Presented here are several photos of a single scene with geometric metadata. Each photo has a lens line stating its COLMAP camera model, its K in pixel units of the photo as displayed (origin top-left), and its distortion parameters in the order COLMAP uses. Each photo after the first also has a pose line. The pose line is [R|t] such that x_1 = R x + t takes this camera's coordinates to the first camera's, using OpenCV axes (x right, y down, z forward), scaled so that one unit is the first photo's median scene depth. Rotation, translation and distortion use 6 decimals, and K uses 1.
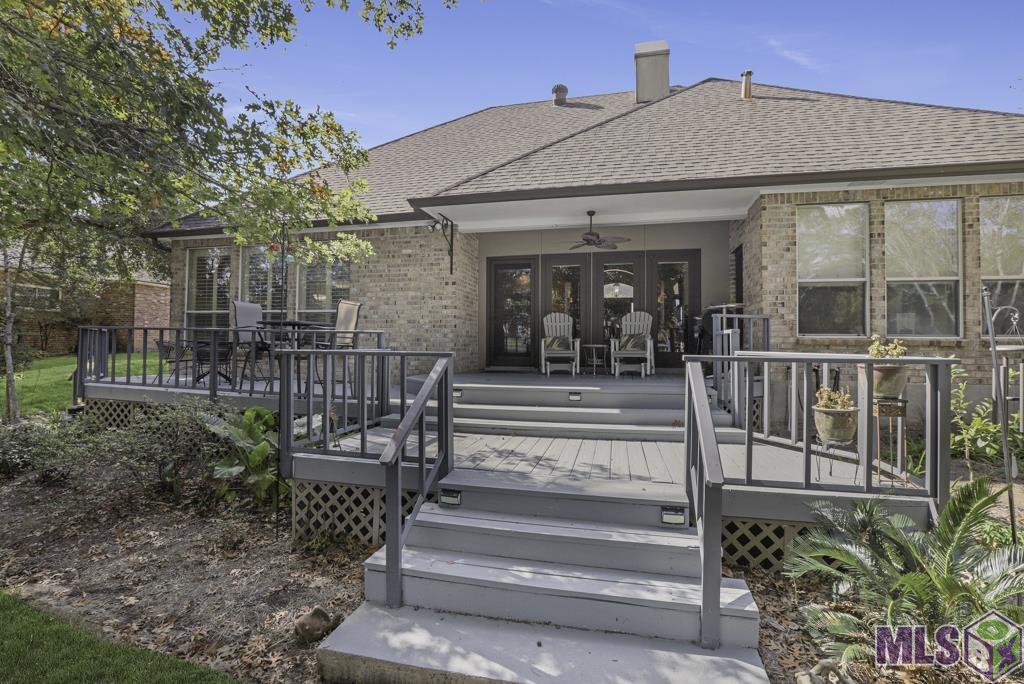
lens RADIAL K [[472.7, 0, 505.7], [0, 472.7, 322.8], [0, 0, 1]] dist [-0.047295, 0.023195]
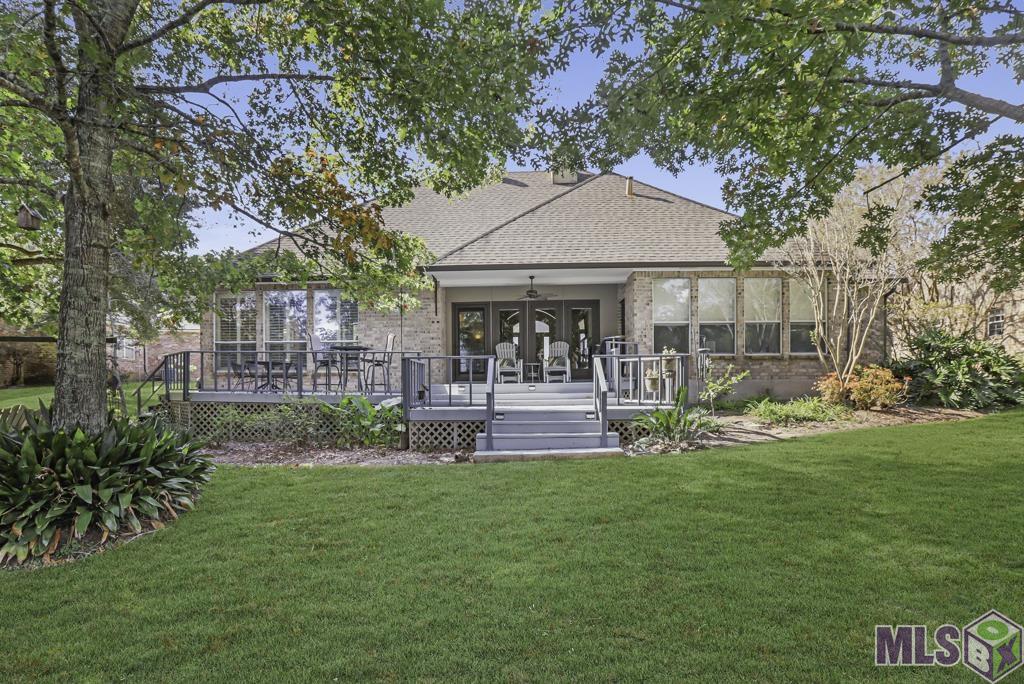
lens RADIAL K [[468.4, 0, 502.1], [0, 468.4, 353.3], [0, 0, 1]] dist [-0.034778, 0.020728]
pose [[0.982521, -0.005185, 0.186081, -0.203590], [0.006713, 0.999949, -0.007580, 0.027671], [-0.186032, 0.008697, 0.982505, -0.492638]]
